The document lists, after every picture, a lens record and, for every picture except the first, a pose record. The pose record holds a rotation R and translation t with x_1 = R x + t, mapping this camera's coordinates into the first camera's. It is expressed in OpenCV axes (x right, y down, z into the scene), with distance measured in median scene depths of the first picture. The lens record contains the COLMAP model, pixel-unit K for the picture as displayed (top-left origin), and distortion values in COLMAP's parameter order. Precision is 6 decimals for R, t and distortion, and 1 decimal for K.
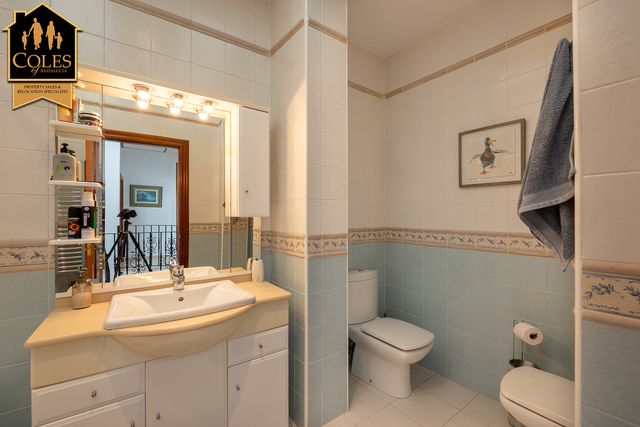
lens RADIAL K [[273.0, 0, 319.0], [0, 273.0, 213.3], [0, 0, 1]] dist [-0.010283, -0.000737]
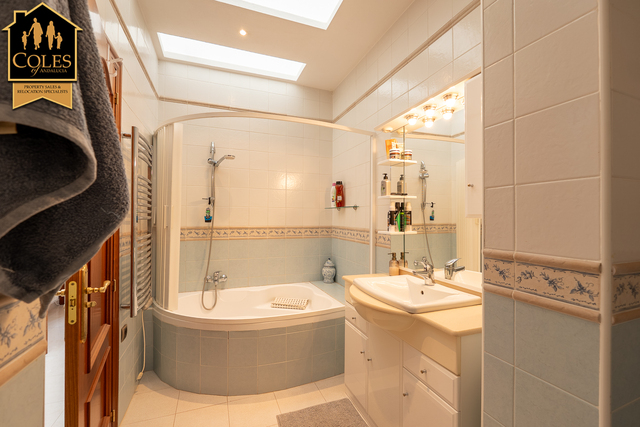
lens RADIAL K [[273.0, 0, 318.7], [0, 273.0, 215.2], [0, 0, 1]] dist [-0.010283, -0.000737]
pose [[-0.250883, -0.005450, -0.968002, 0.600330], [0.002282, 0.999978, -0.006222, 0.007305], [0.968015, -0.003770, -0.250865, 0.783064]]
